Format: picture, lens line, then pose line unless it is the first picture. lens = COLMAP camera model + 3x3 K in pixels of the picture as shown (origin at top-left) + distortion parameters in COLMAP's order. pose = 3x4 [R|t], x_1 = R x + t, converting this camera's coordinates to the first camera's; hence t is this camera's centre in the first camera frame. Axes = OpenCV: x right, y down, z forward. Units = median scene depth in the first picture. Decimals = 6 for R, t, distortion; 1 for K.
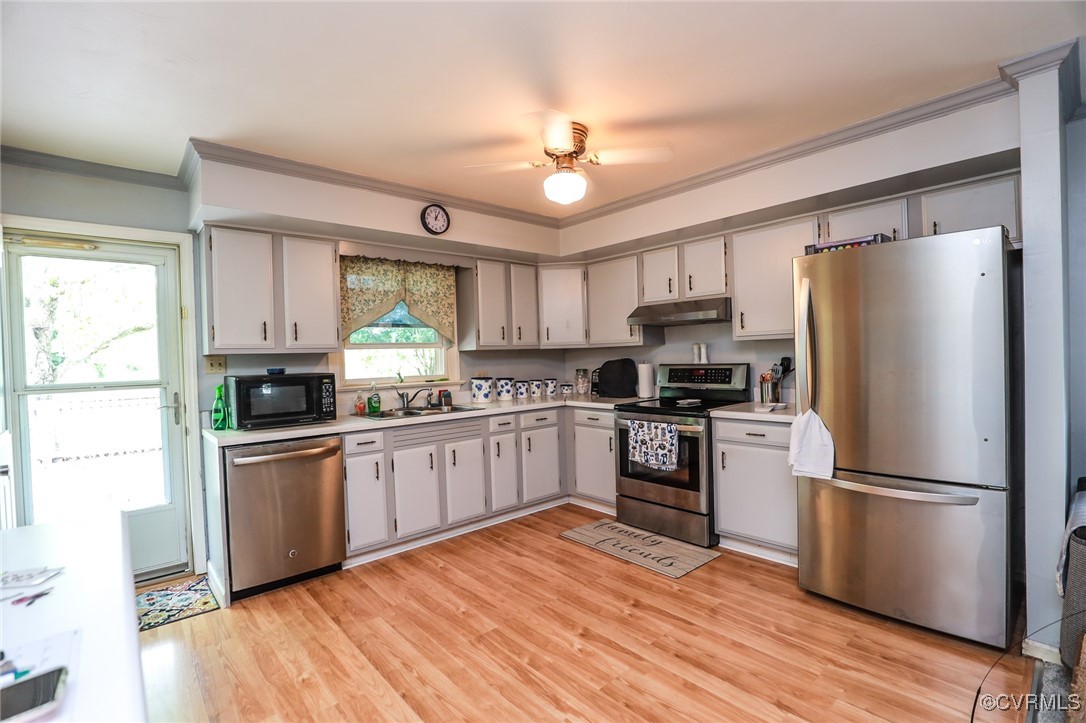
lens RADIAL K [[497.1, 0, 544.6], [0, 497.1, 363.5], [0, 0, 1]] dist [-0.038899, 0.008726]
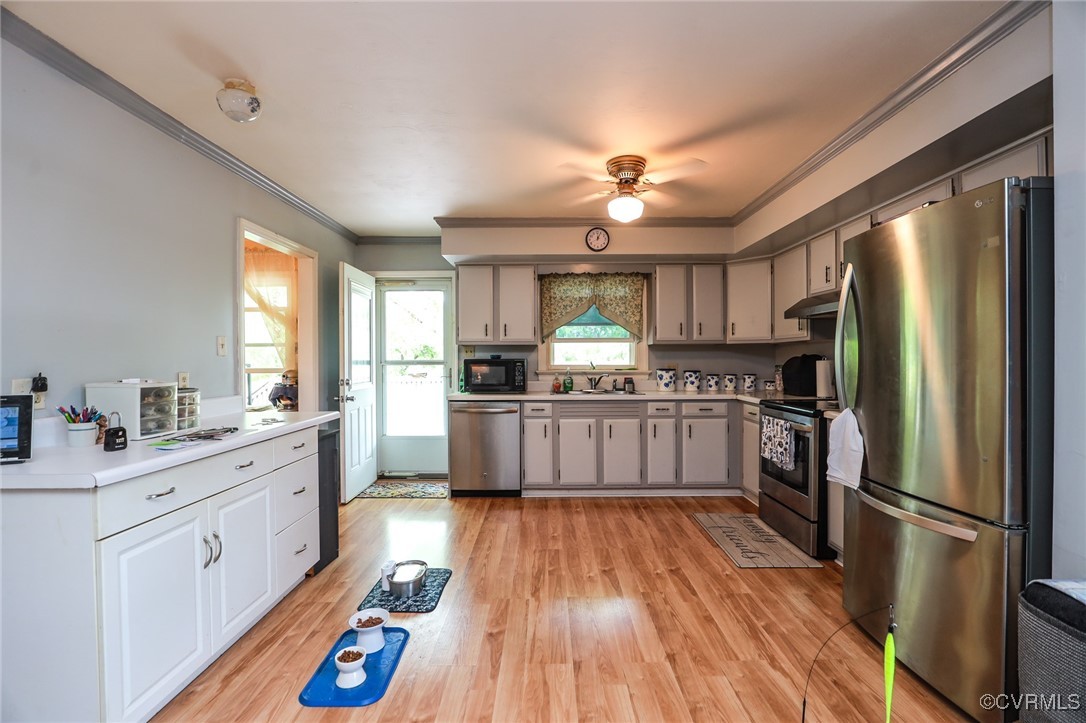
lens RADIAL K [[497.1, 0, 544.6], [0, 497.1, 363.5], [0, 0, 1]] dist [-0.038899, 0.008726]
pose [[0.744711, 0.031227, -0.666656, 0.517224], [-0.027432, 0.999493, 0.016174, 0.006982], [0.666823, 0.006243, 0.745190, -0.024896]]
